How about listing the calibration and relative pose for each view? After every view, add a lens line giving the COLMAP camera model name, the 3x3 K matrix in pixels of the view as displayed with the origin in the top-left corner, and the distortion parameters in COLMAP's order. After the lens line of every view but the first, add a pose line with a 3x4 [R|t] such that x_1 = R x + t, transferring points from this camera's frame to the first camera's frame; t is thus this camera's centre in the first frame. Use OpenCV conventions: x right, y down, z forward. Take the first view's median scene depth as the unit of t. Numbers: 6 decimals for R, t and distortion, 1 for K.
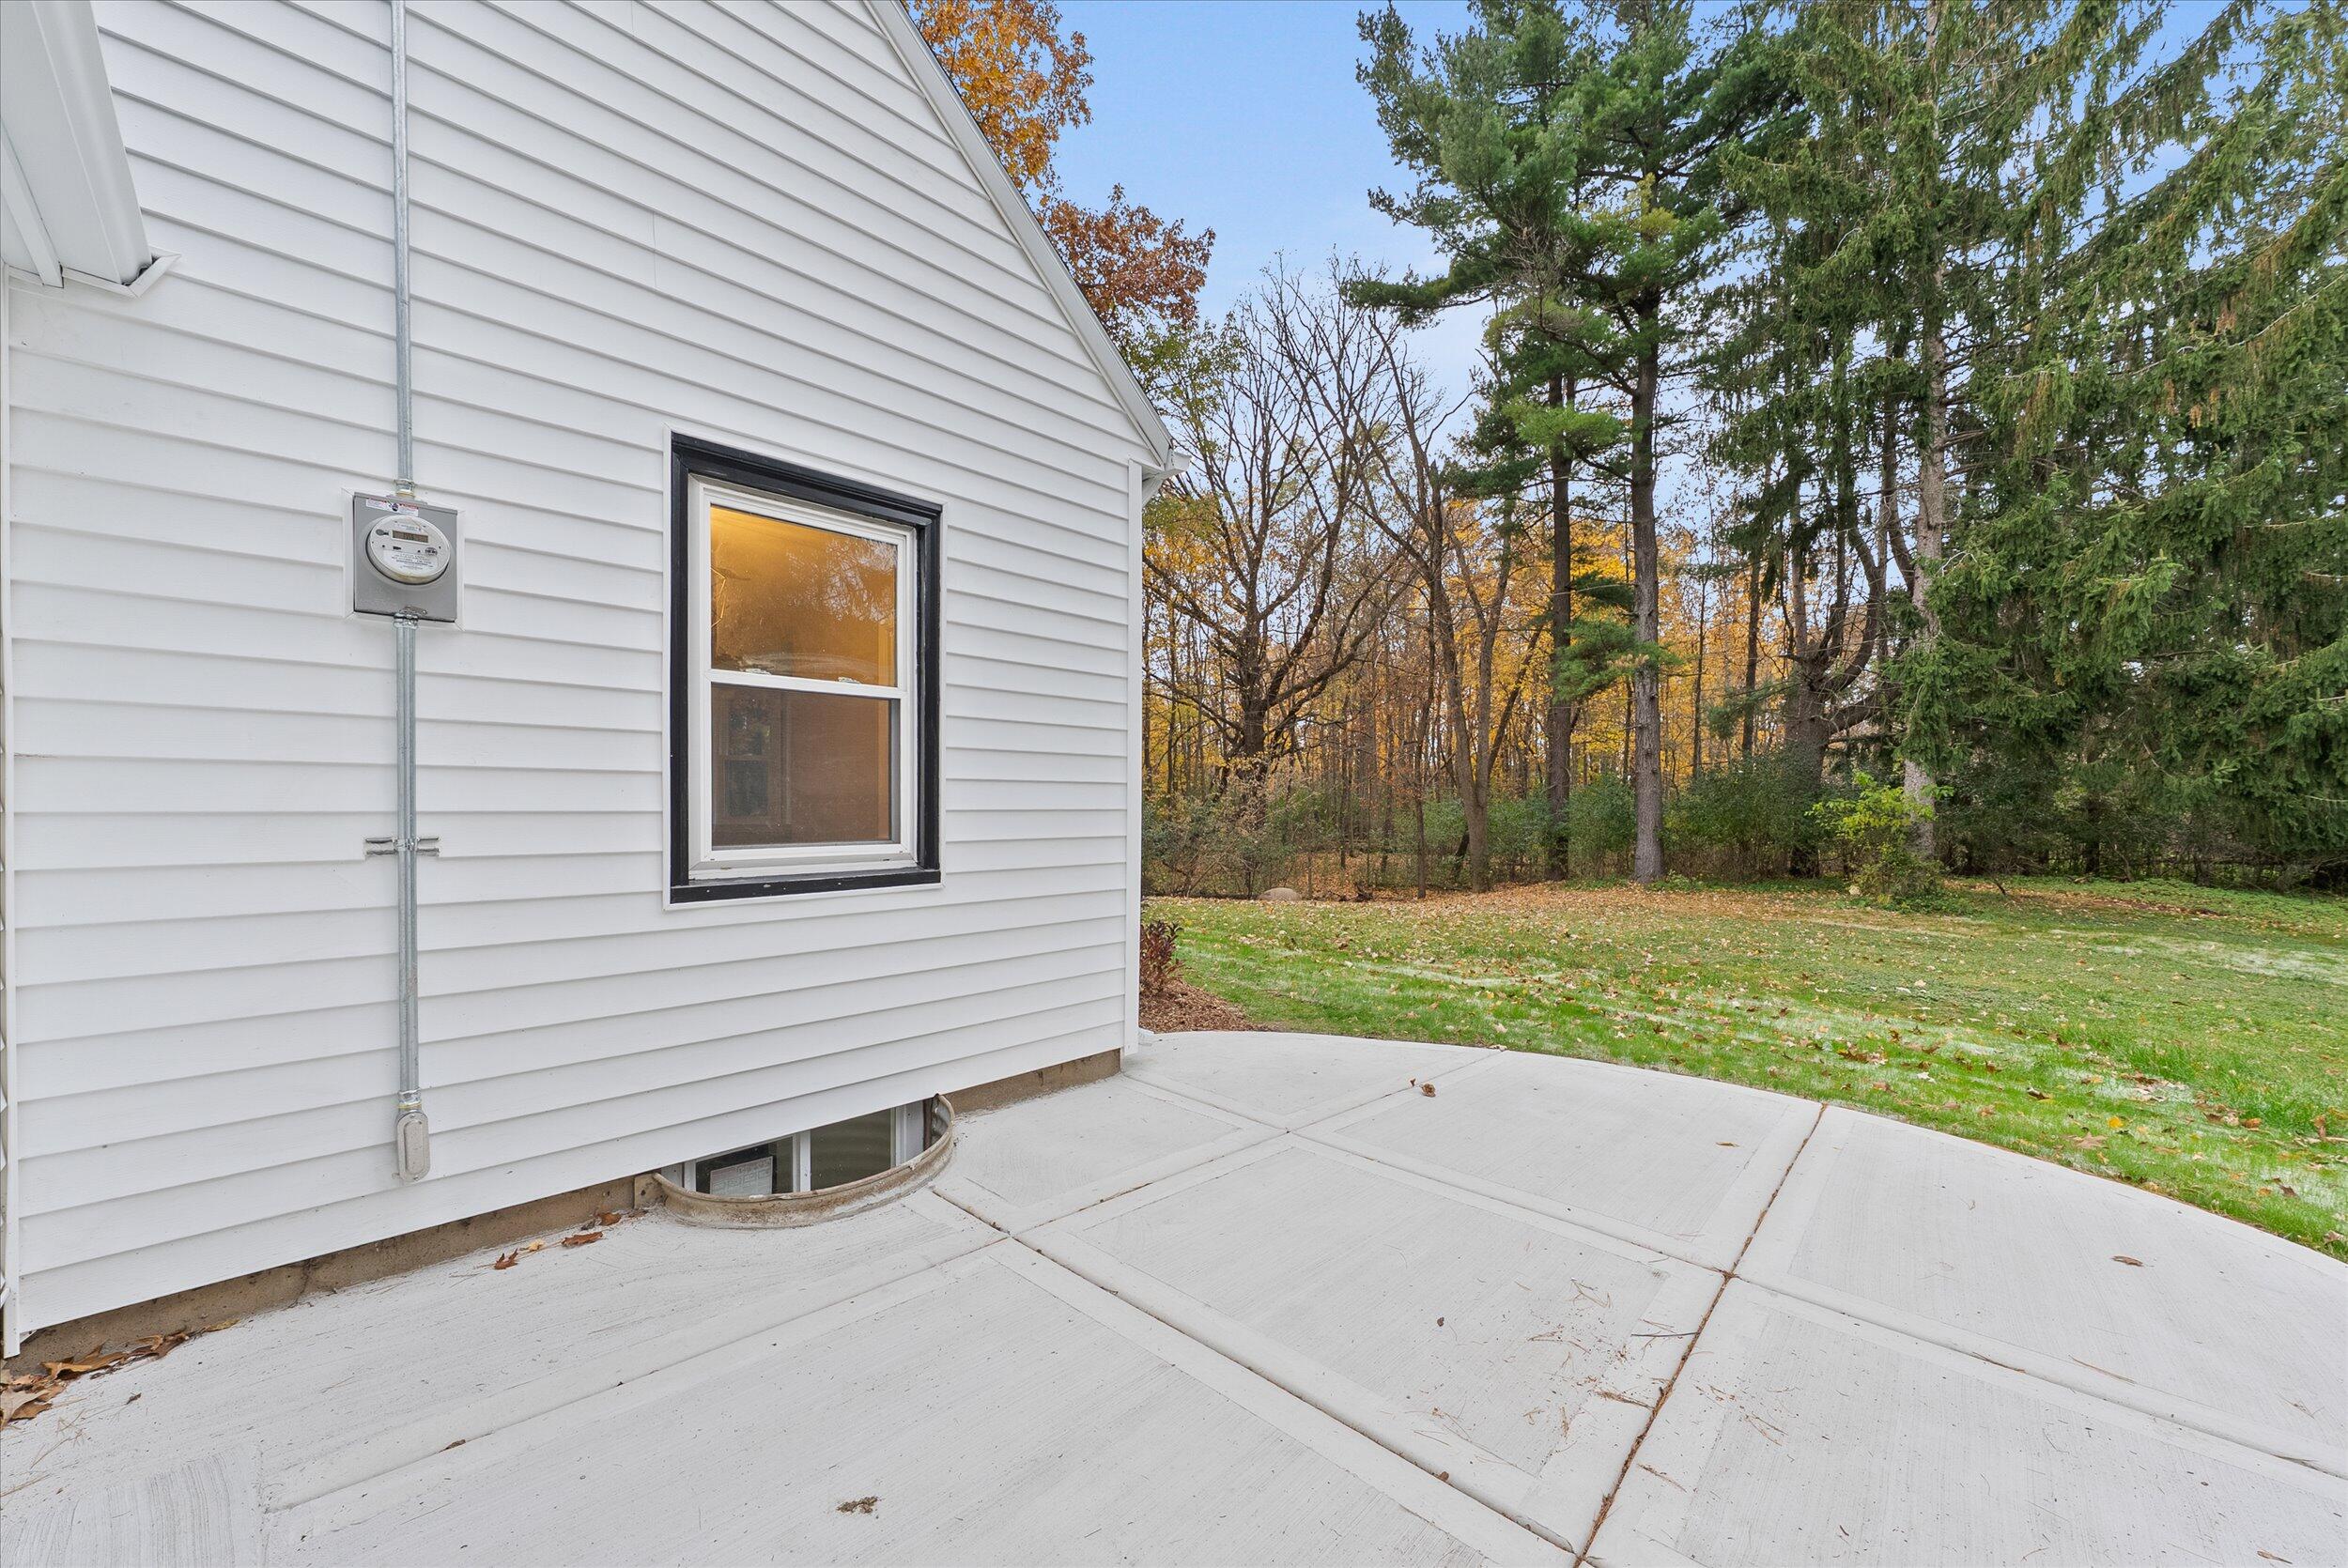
lens RADIAL K [[920.5, 0, 1167.1], [0, 920.5, 805.5], [0, 0, 1]] dist [0.003510, -0.000445]
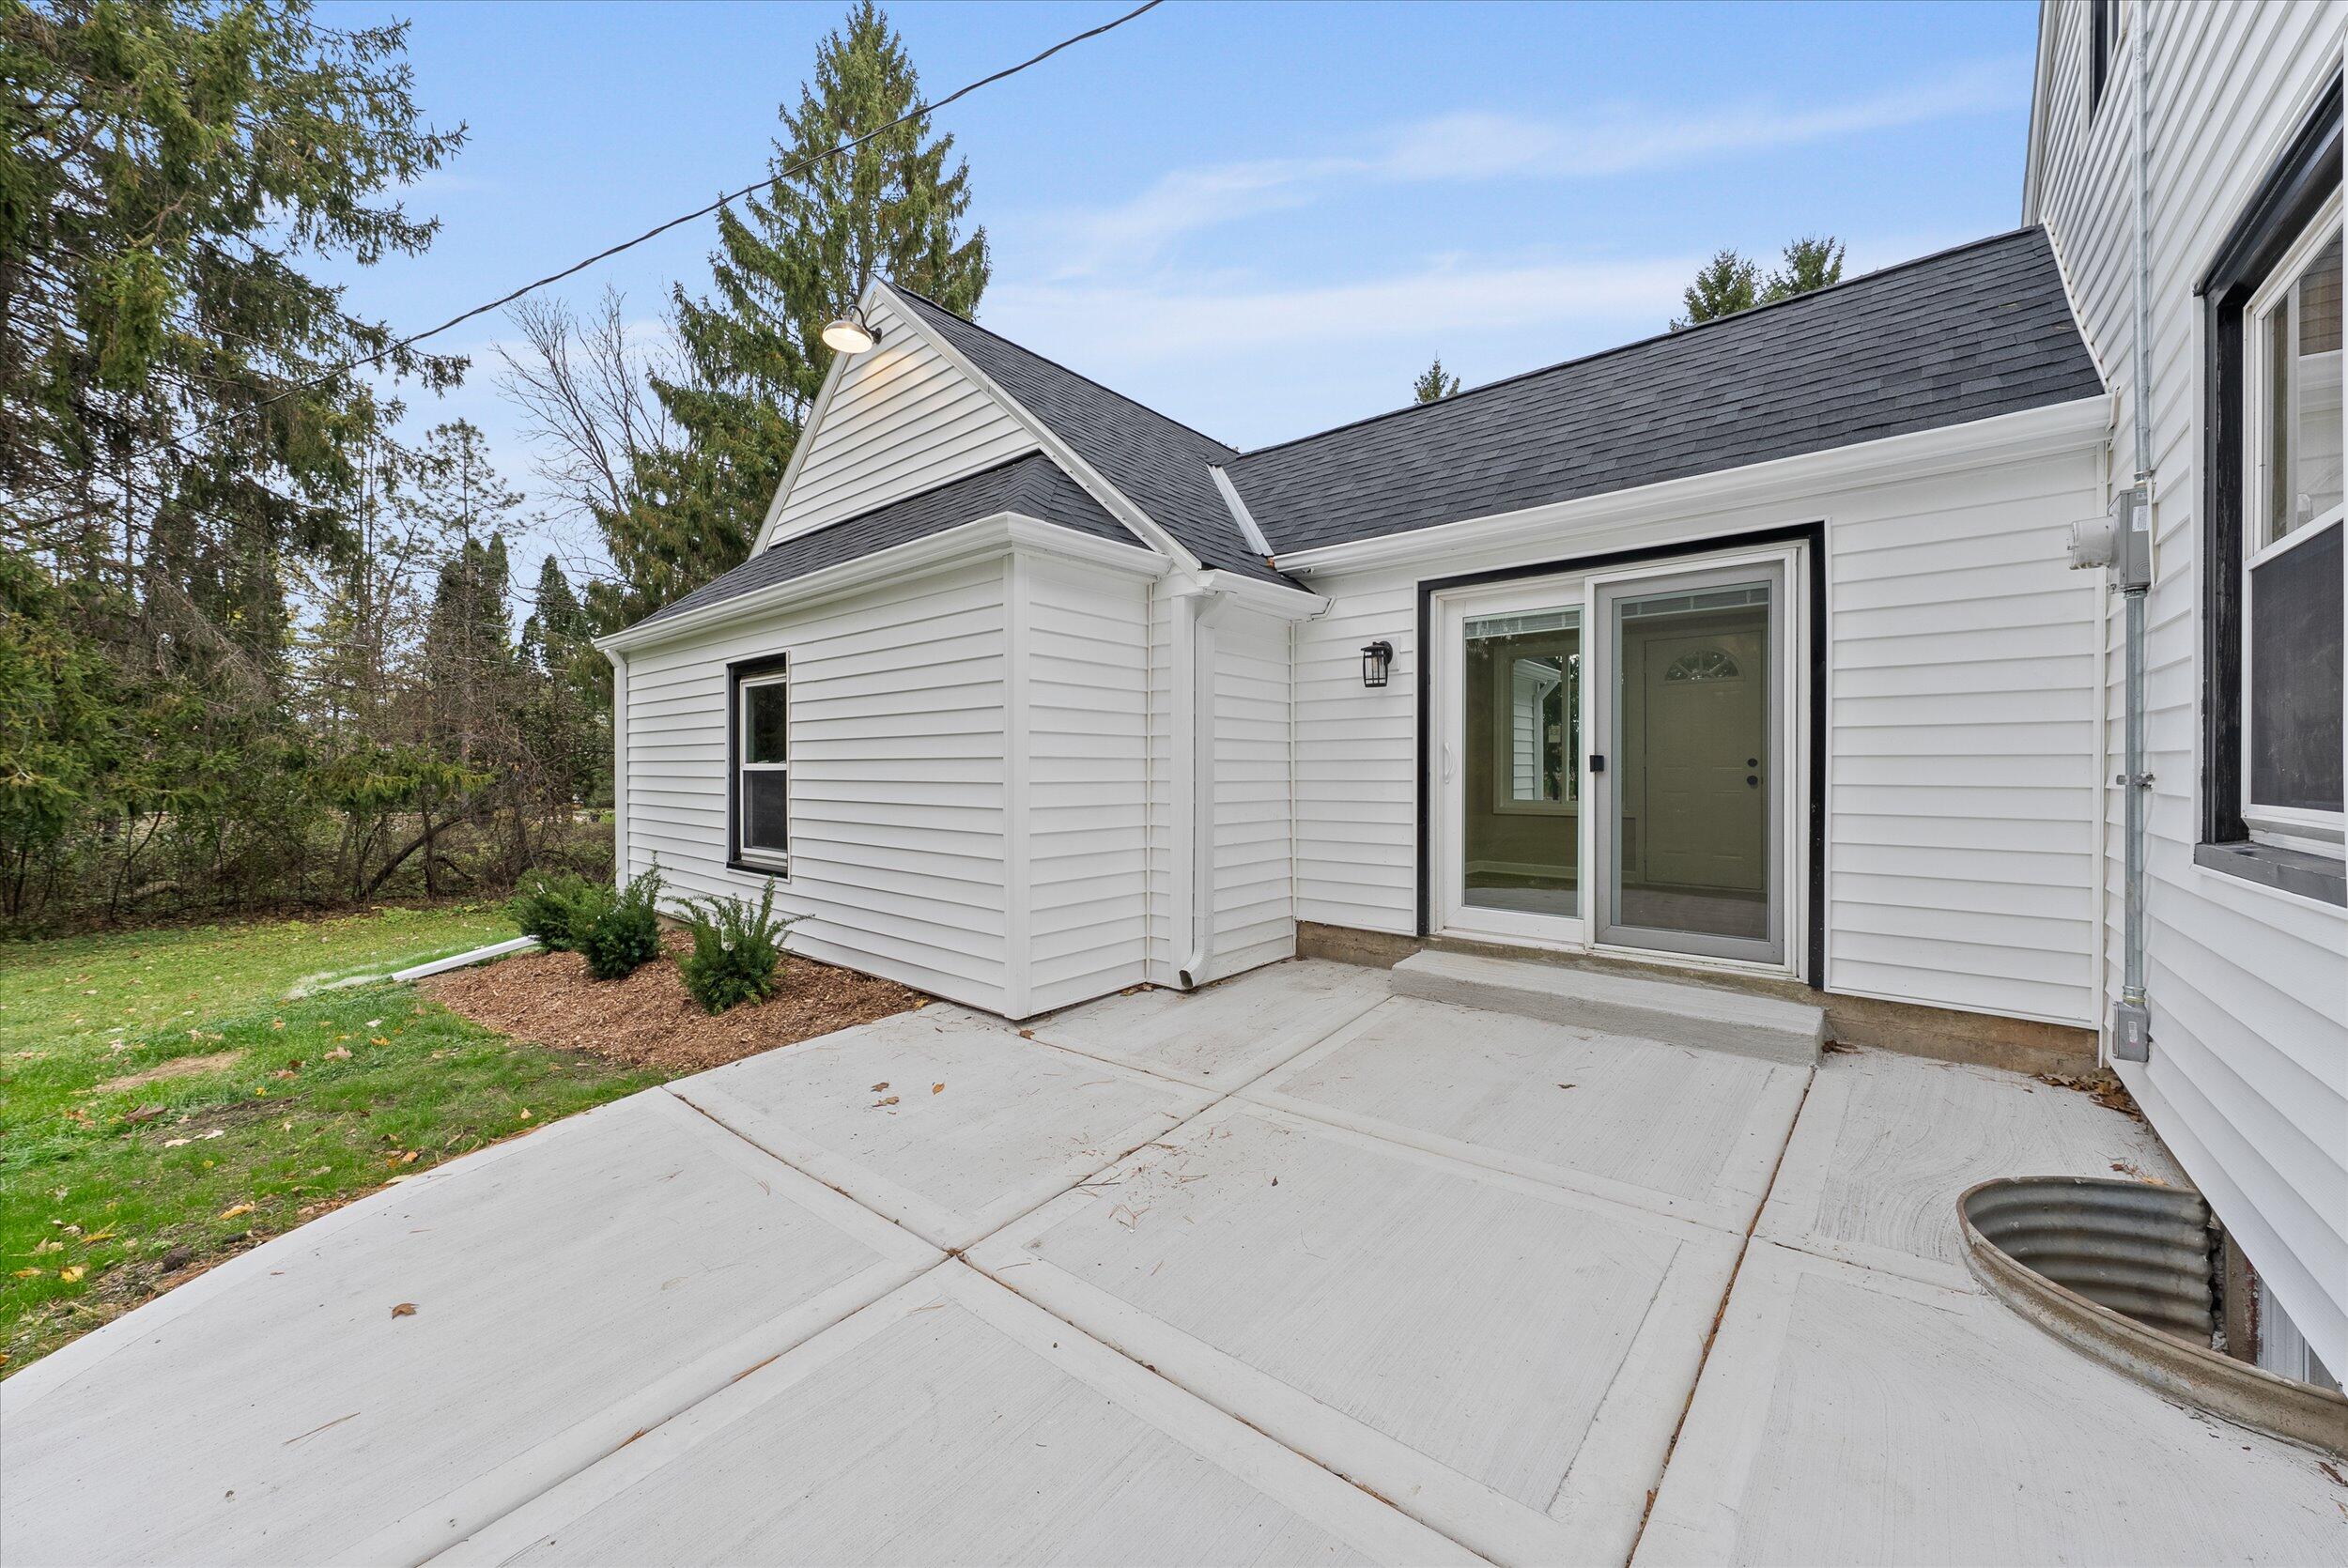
lens RADIAL K [[842.3, 0, 1173.3], [0, 842.3, 766.8], [0, 0, 1]] dist [0.002071, -0.000025]
pose [[-0.997472, -0.002152, -0.071028, 0.410819], [-0.002375, 0.999993, 0.003054, 0.021583], [0.071021, 0.003215, -0.997470, 1.682630]]
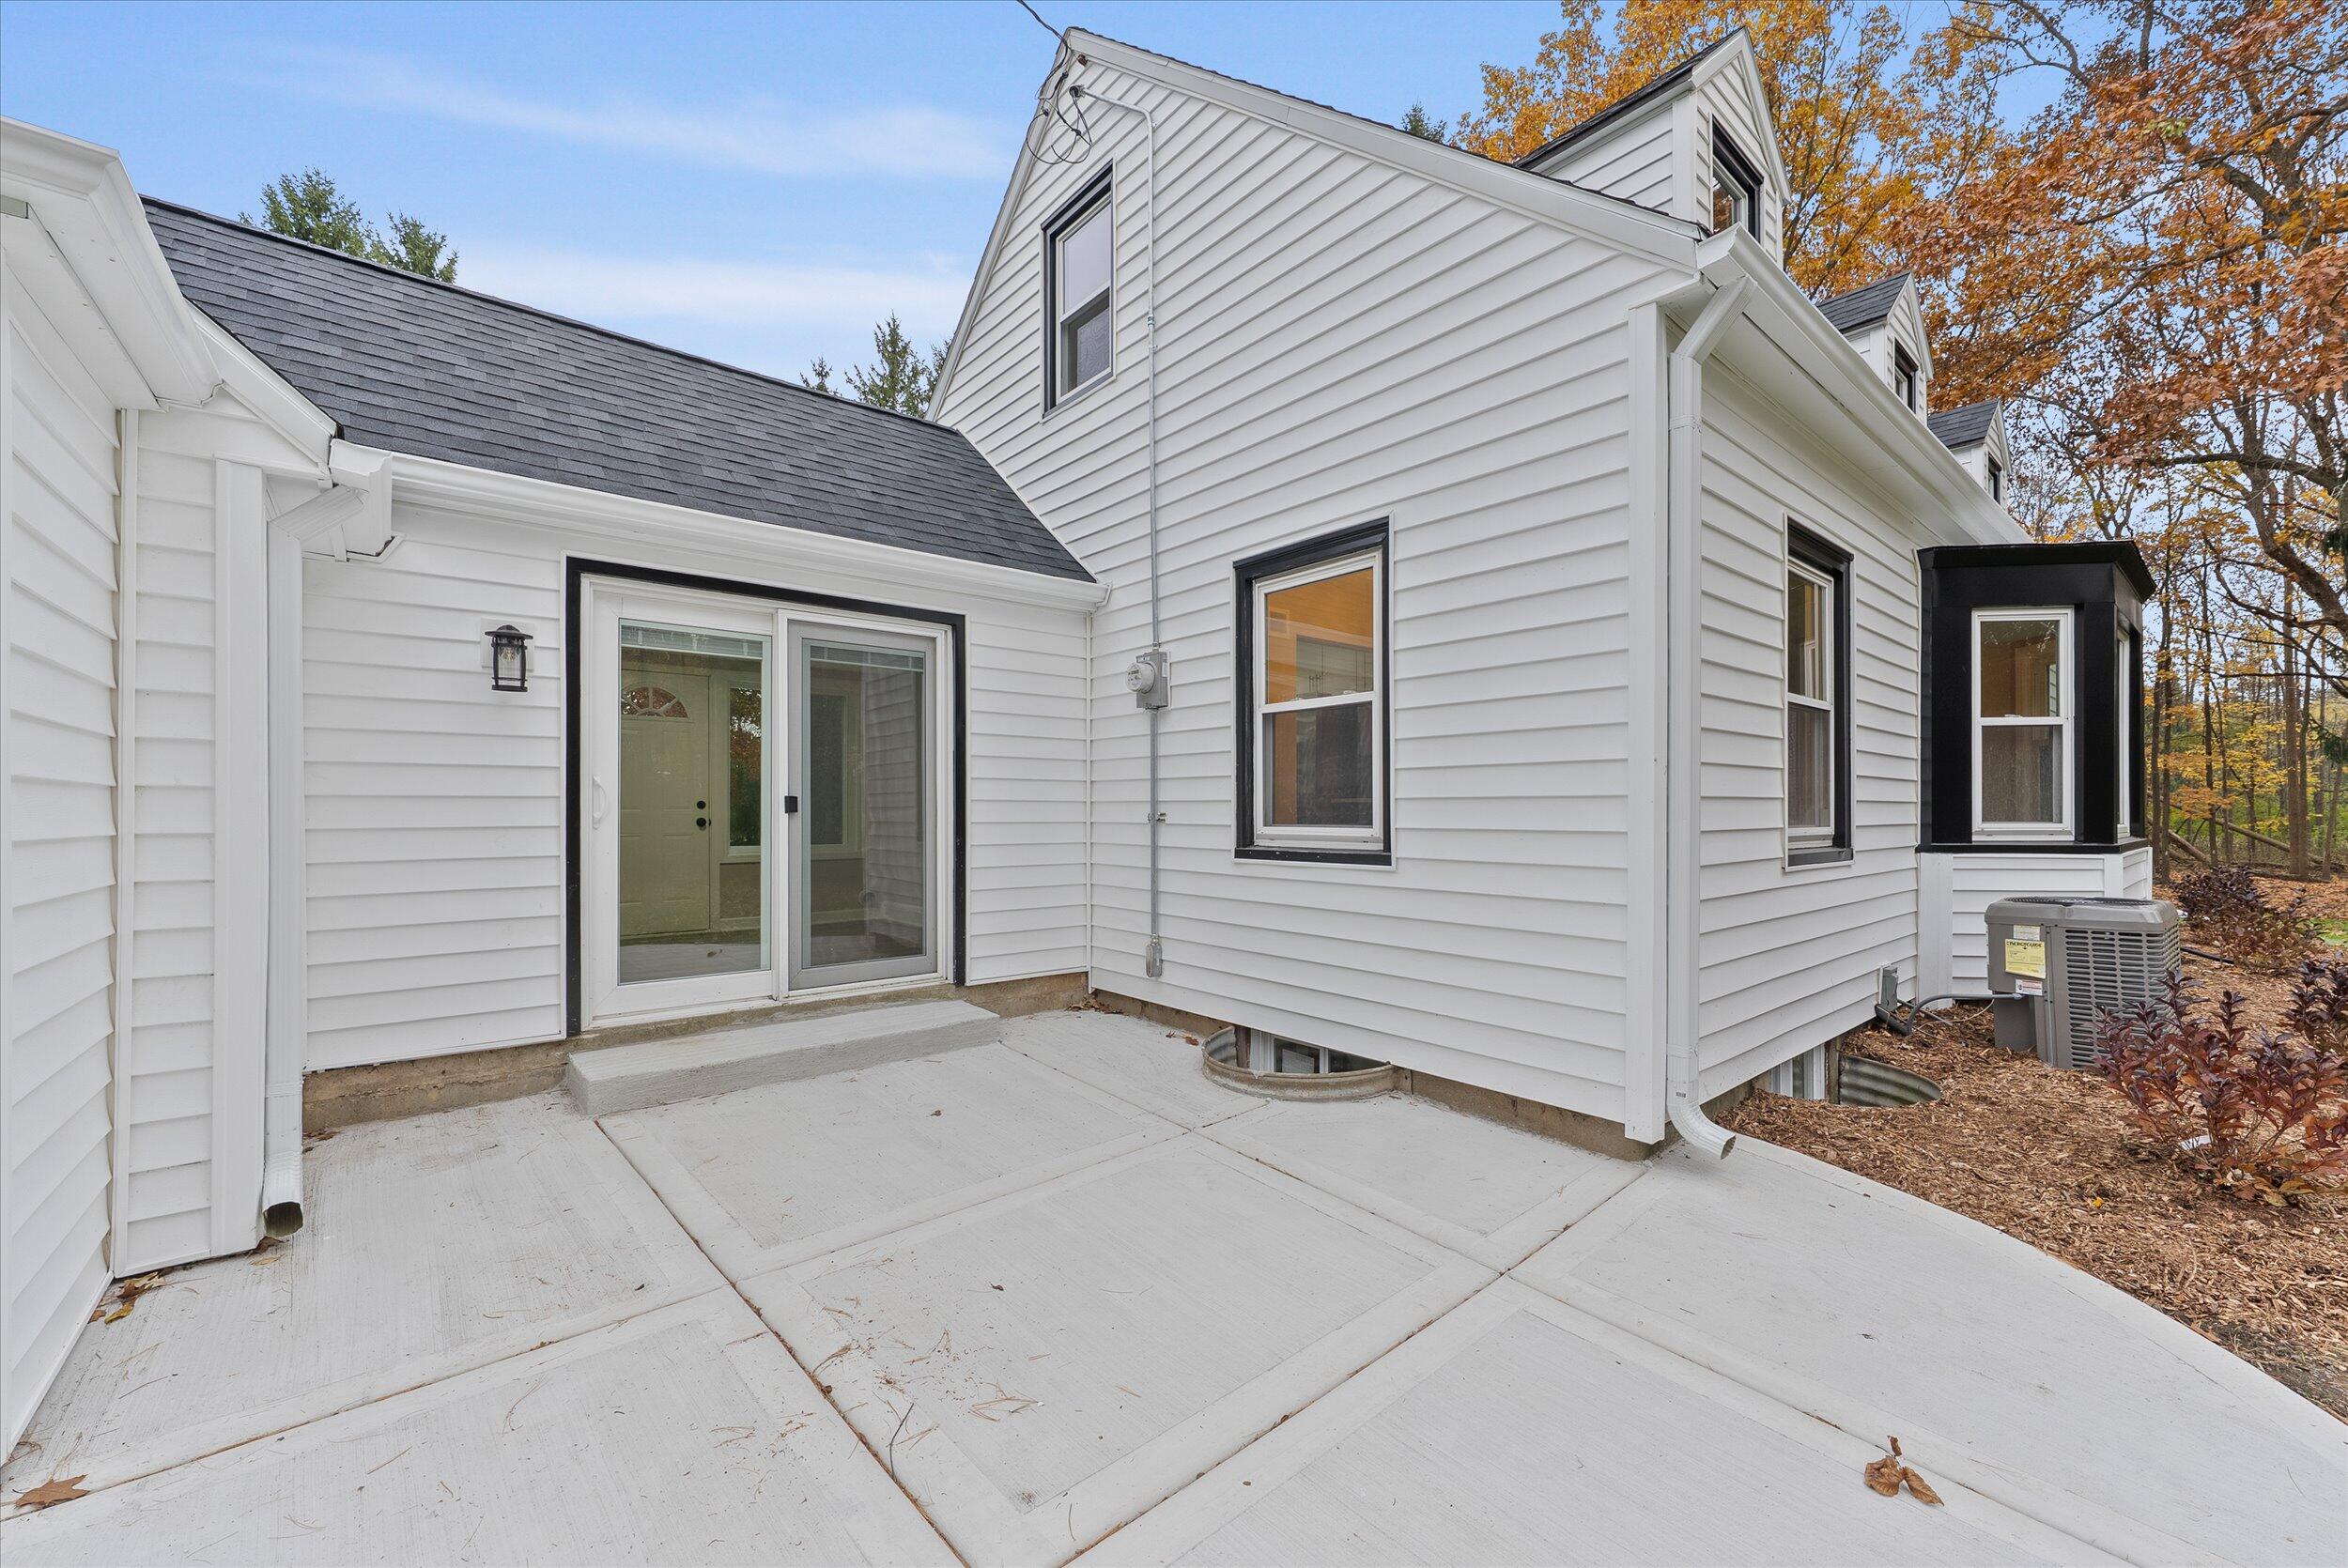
lens RADIAL K [[920.5, 0, 1157.2], [0, 920.5, 805.7], [0, 0, 1]] dist [0.003510, -0.000445]
pose [[-0.116258, -0.009188, -0.993177, 1.052229], [-0.005489, 0.999948, -0.008608, 0.030050], [0.993204, 0.004451, -0.116303, 1.052363]]
